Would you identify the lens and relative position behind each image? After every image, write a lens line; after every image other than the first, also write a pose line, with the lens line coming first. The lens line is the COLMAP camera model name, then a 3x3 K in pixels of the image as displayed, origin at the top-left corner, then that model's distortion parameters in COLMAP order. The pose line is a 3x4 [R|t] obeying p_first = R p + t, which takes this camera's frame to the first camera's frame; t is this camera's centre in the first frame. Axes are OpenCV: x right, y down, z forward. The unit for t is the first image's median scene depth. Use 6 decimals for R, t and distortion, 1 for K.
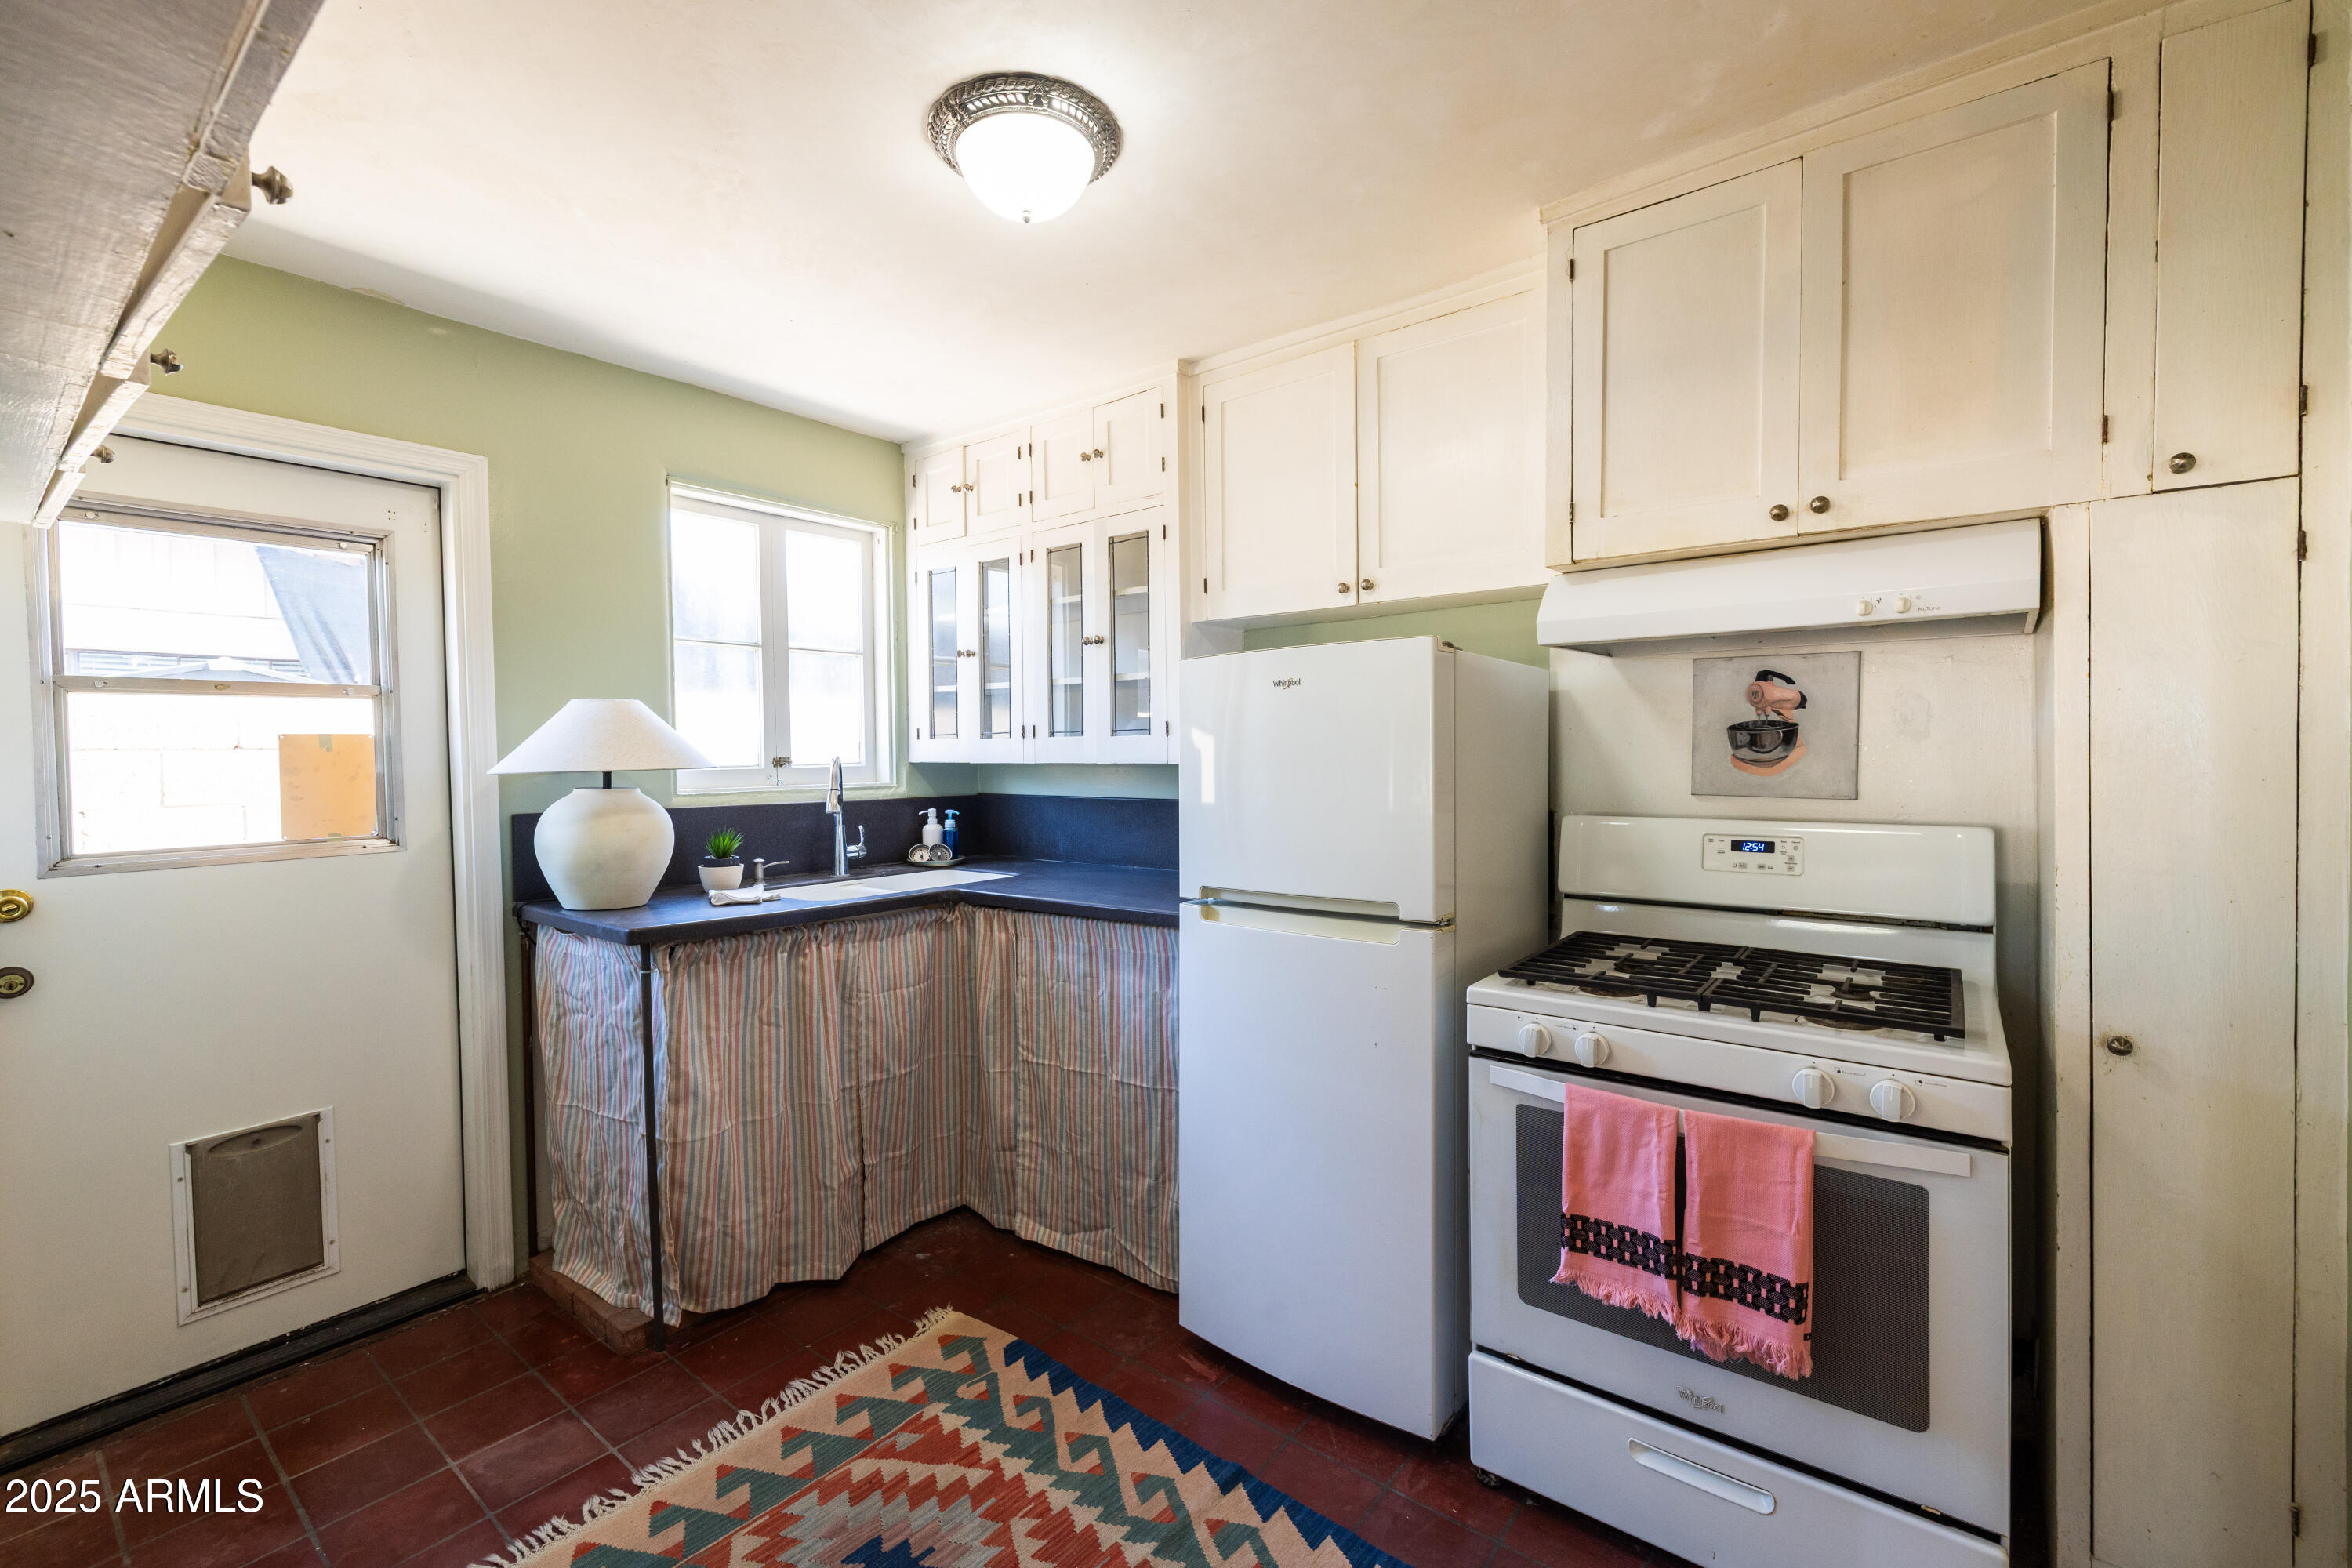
lens RADIAL K [[985.9, 0, 1167.4], [0, 985.9, 771.5], [0, 0, 1]] dist [-0.000173, 0.000052]
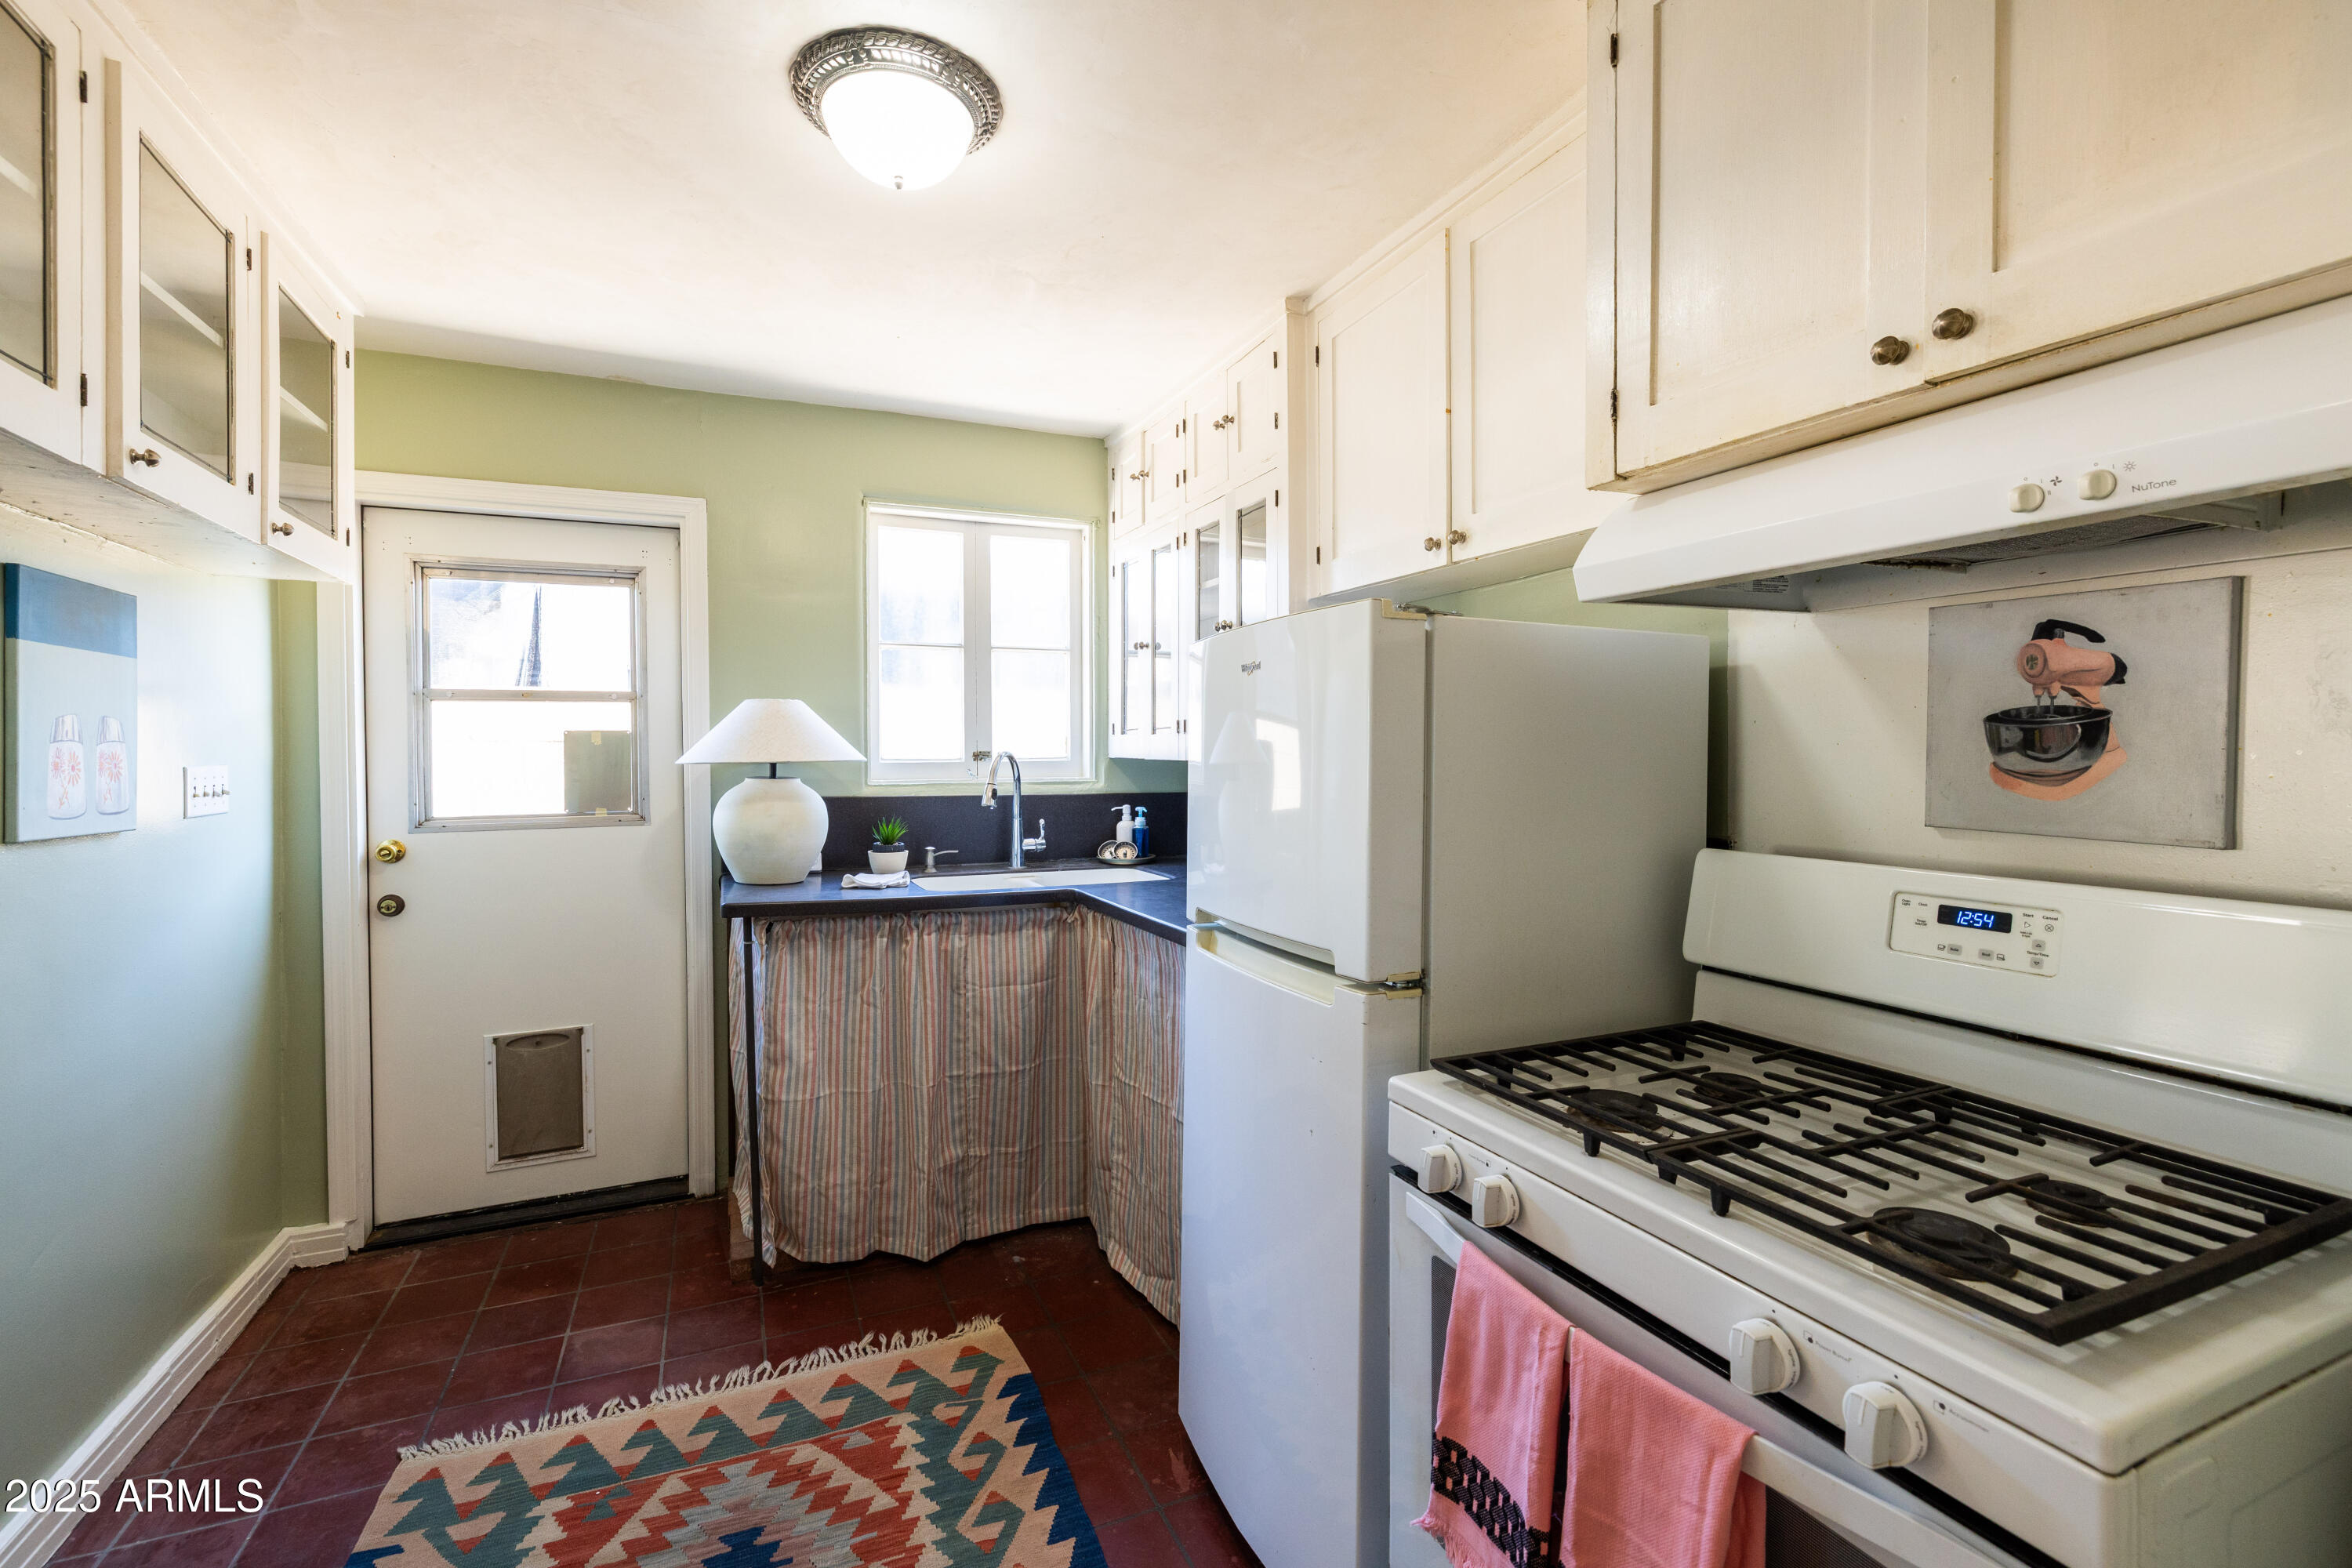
lens RADIAL K [[1000.7, 0, 1154.6], [0, 1000.7, 756.4], [0, 0, 1]] dist [-0.000669, 0.000214]
pose [[0.879162, 0.011683, -0.476379, 0.401823], [-0.016018, 0.999859, -0.005041, -0.009554], [0.476253, 0.012063, 0.879226, 0.211205]]
